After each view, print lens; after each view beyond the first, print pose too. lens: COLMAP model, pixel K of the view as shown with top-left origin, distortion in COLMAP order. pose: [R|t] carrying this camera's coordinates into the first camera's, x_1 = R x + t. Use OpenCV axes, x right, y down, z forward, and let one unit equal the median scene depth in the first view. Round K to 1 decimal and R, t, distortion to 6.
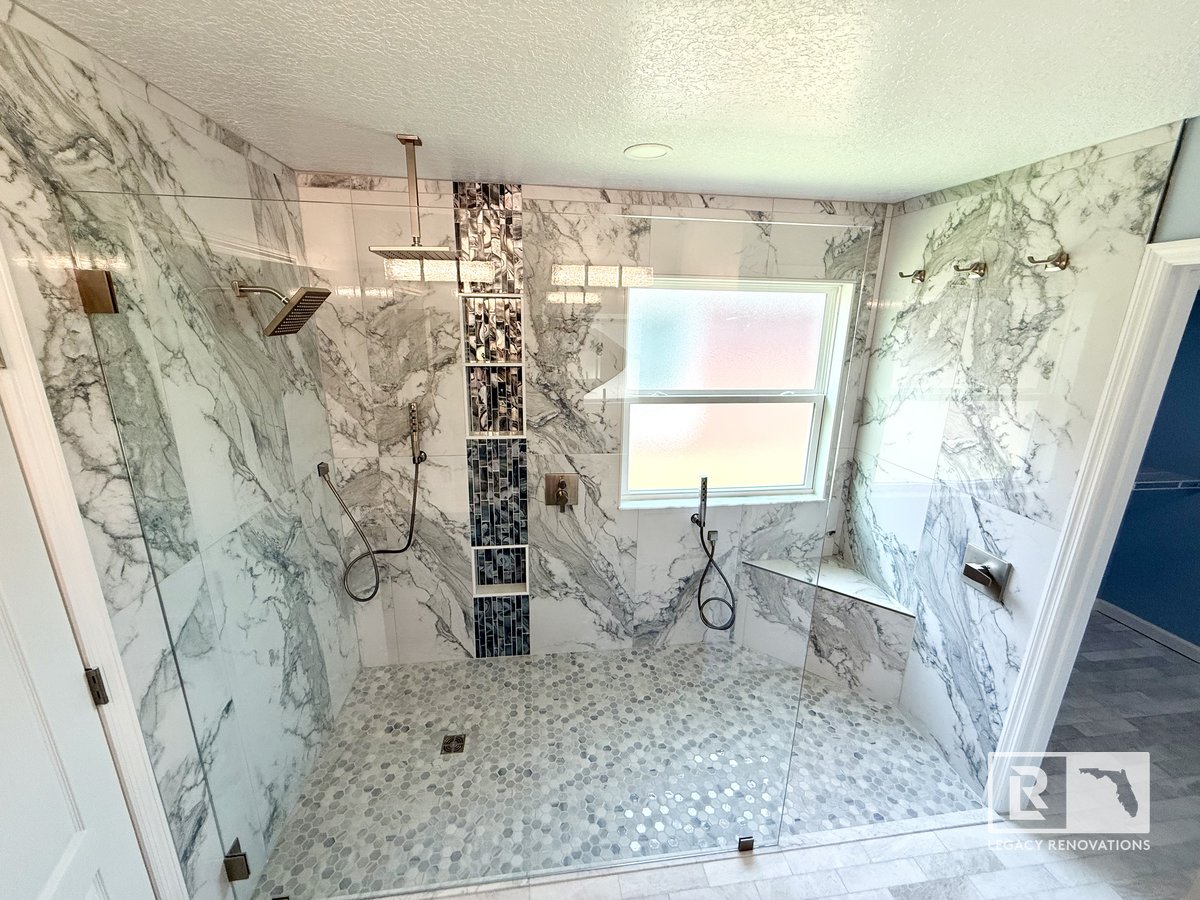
lens RADIAL K [[477.9, 0, 595.7], [0, 477.9, 446.7], [0, 0, 1]] dist [-0.001207, 0.000552]
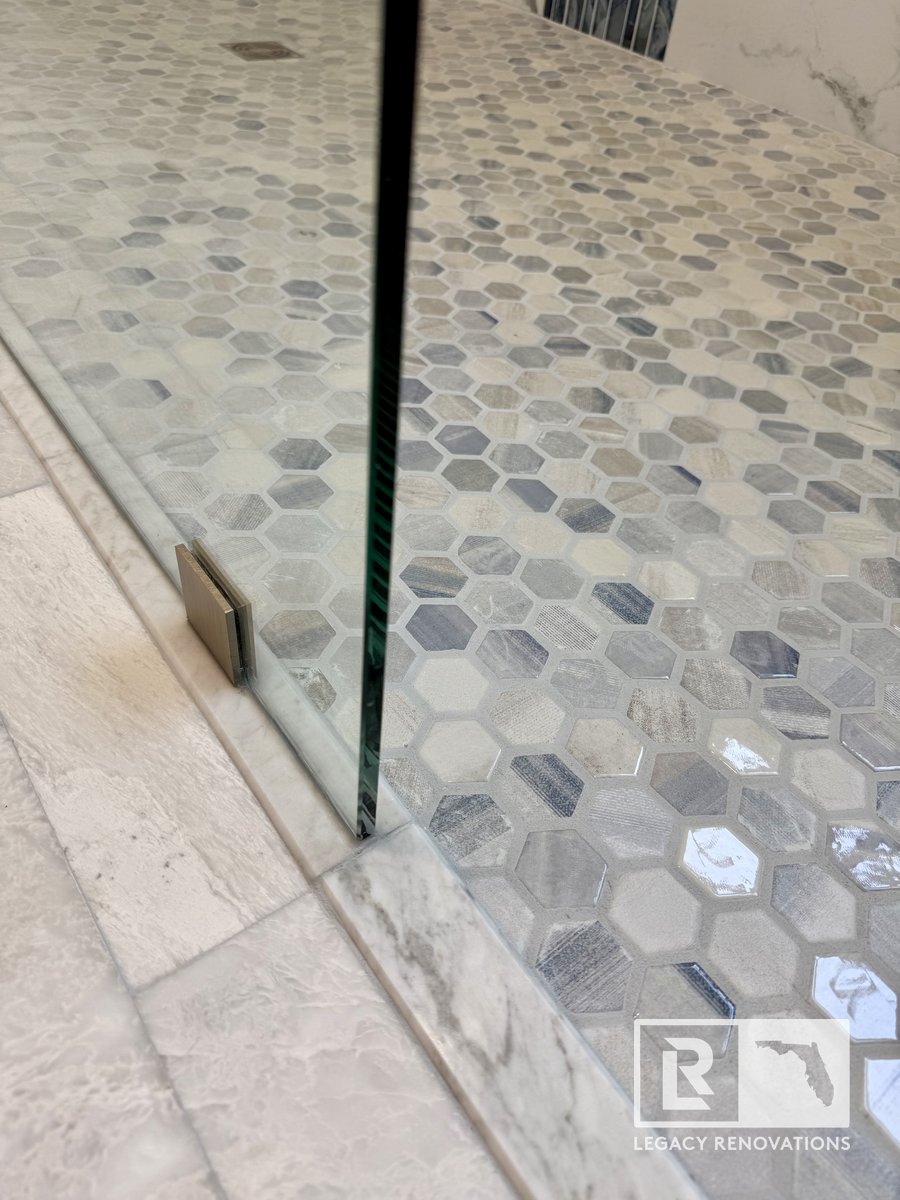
lens RADIAL K [[827.4, 0, 448.6], [0, 827.4, 625.2], [0, 0, 1]] dist [0.128398, -0.292068]
pose [[0.481210, 0.653560, -0.584205, 0.353517], [-0.299036, 0.748852, 0.591437, 0.501581], [0.824023, -0.109907, 0.555793, 0.681764]]
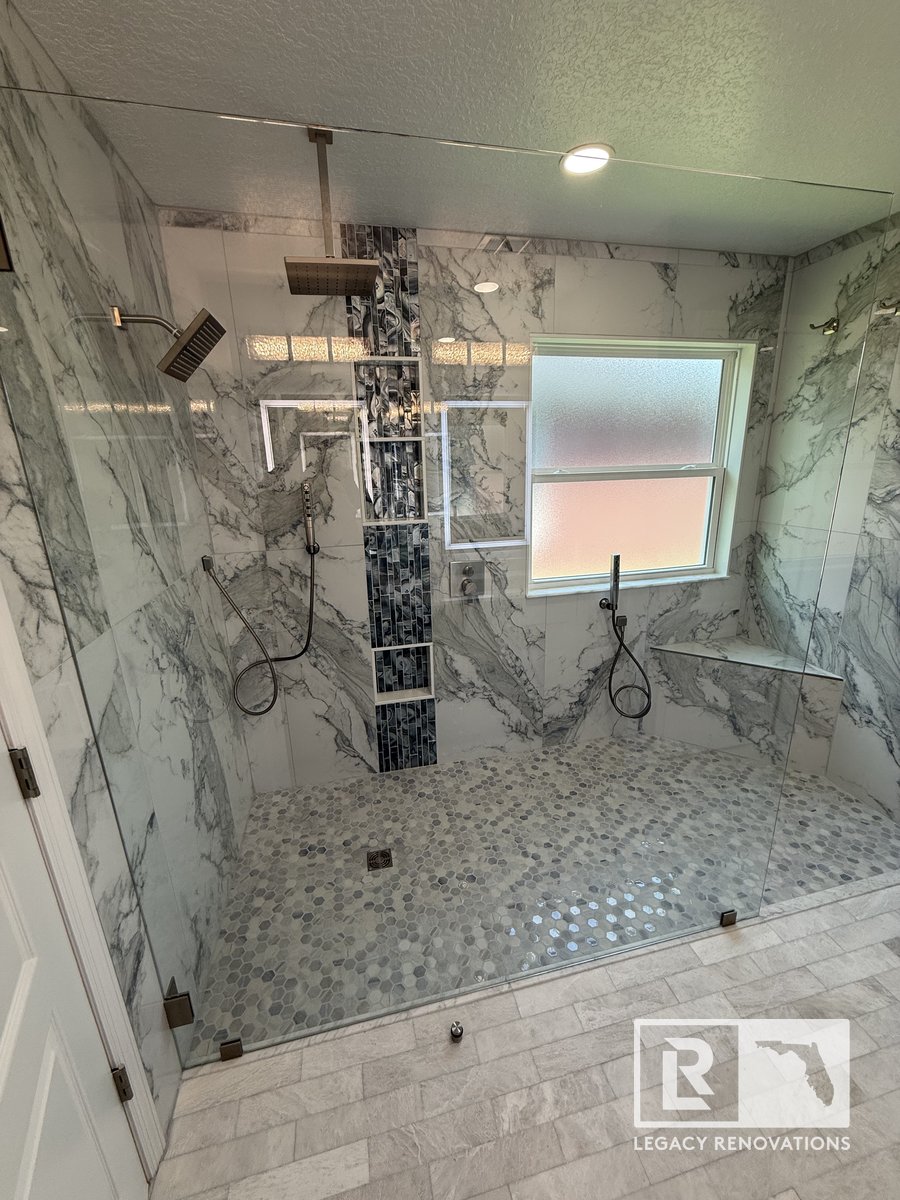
lens RADIAL K [[477.9, 0, 452.9], [0, 477.9, 596.4], [0, 0, 1]] dist [-0.001207, 0.000552]
pose [[0.994396, -0.067047, 0.081737, -0.186489], [0.066034, 0.997704, 0.015029, 0.114972], [-0.082557, -0.009548, 0.996541, 0.089893]]
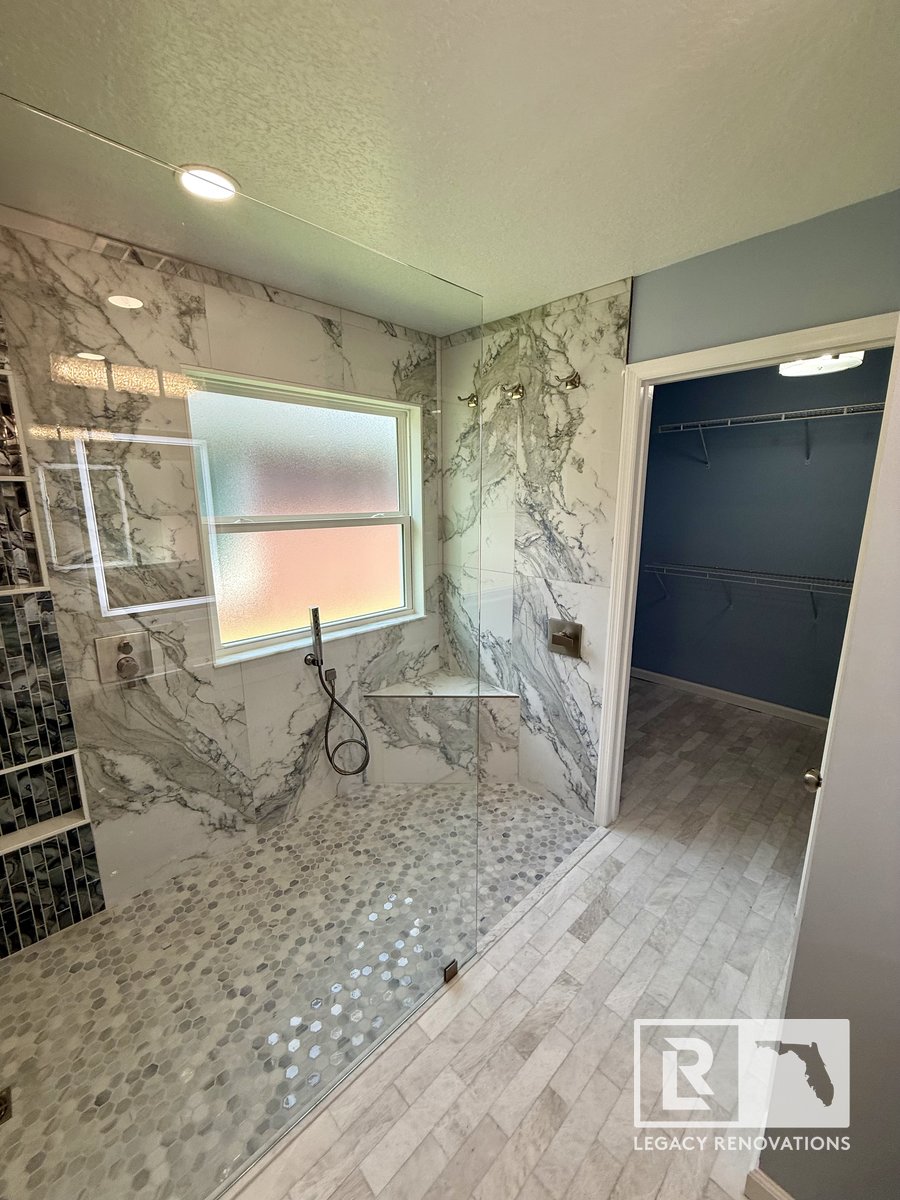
lens RADIAL K [[477.9, 0, 452.9], [0, 477.9, 596.4], [0, 0, 1]] dist [-0.001207, 0.000552]
pose [[0.802030, -0.140223, 0.580591, -0.084436], [0.168968, 0.985611, 0.004630, 0.085701], [-0.572886, 0.094388, 0.814182, 0.132556]]
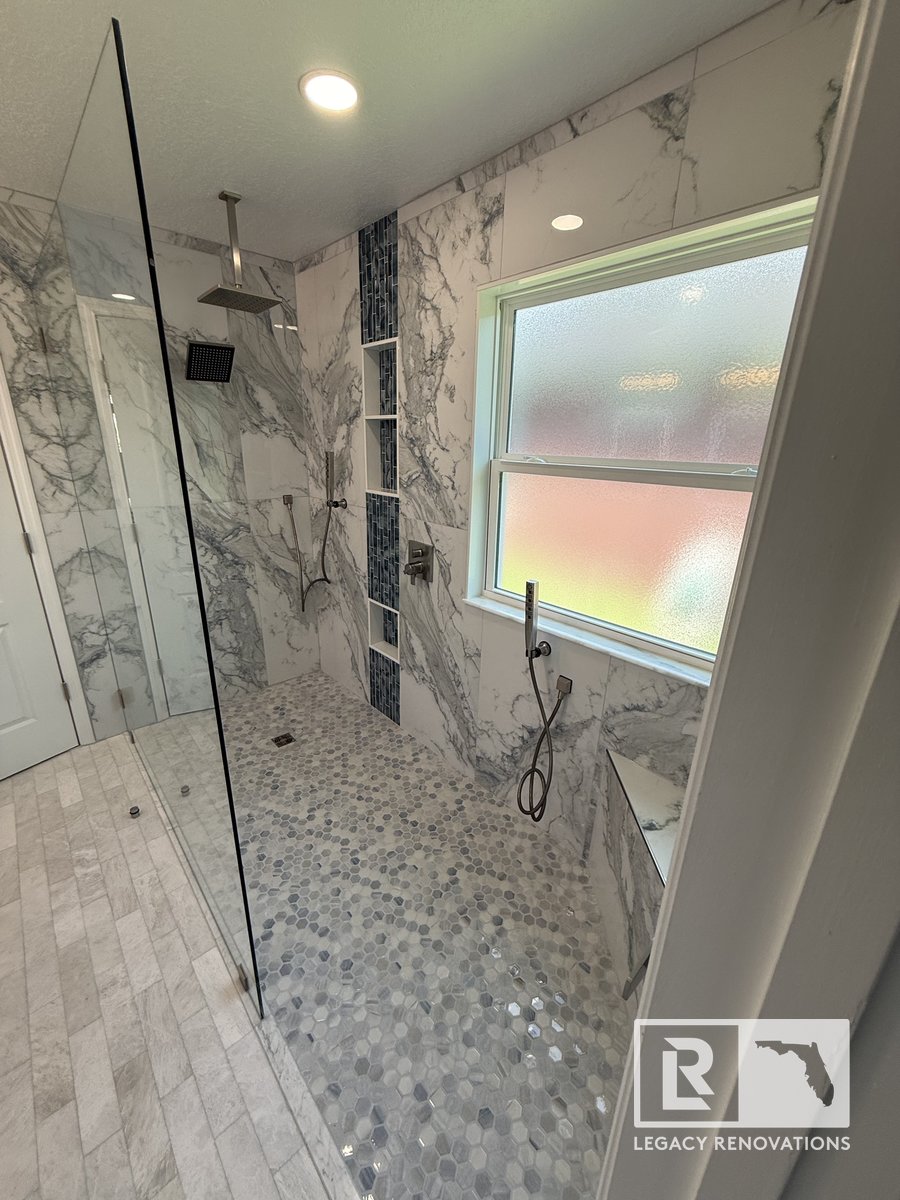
lens RADIAL K [[477.2, 0, 454.5], [0, 477.2, 595.6], [0, 0, 1]] dist [0.000425, 0.000463]
pose [[0.576088, 0.249548, -0.778363, 0.728698], [-0.223219, 0.964091, 0.143884, 0.009151], [0.786318, 0.090855, 0.611105, 0.535934]]
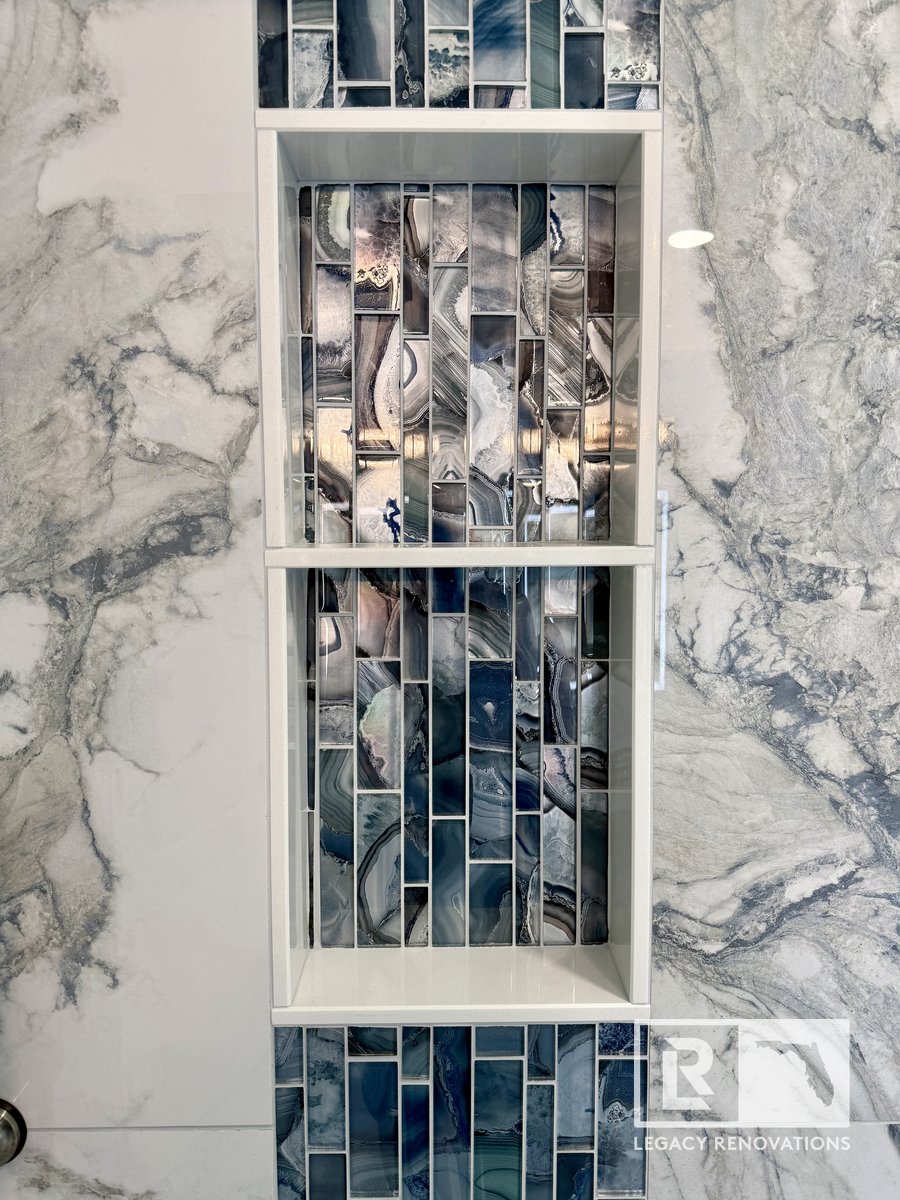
lens RADIAL K [[844.5, 0, 450.0], [0, 844.5, 600.0], [0, 0, 1]] dist [0.013585, -0.027933]
pose [[0.992932, -0.011095, -0.118162, -0.179937], [-0.011235, 0.982363, -0.186644, -0.103182], [0.118149, 0.186652, 0.975296, 0.715164]]
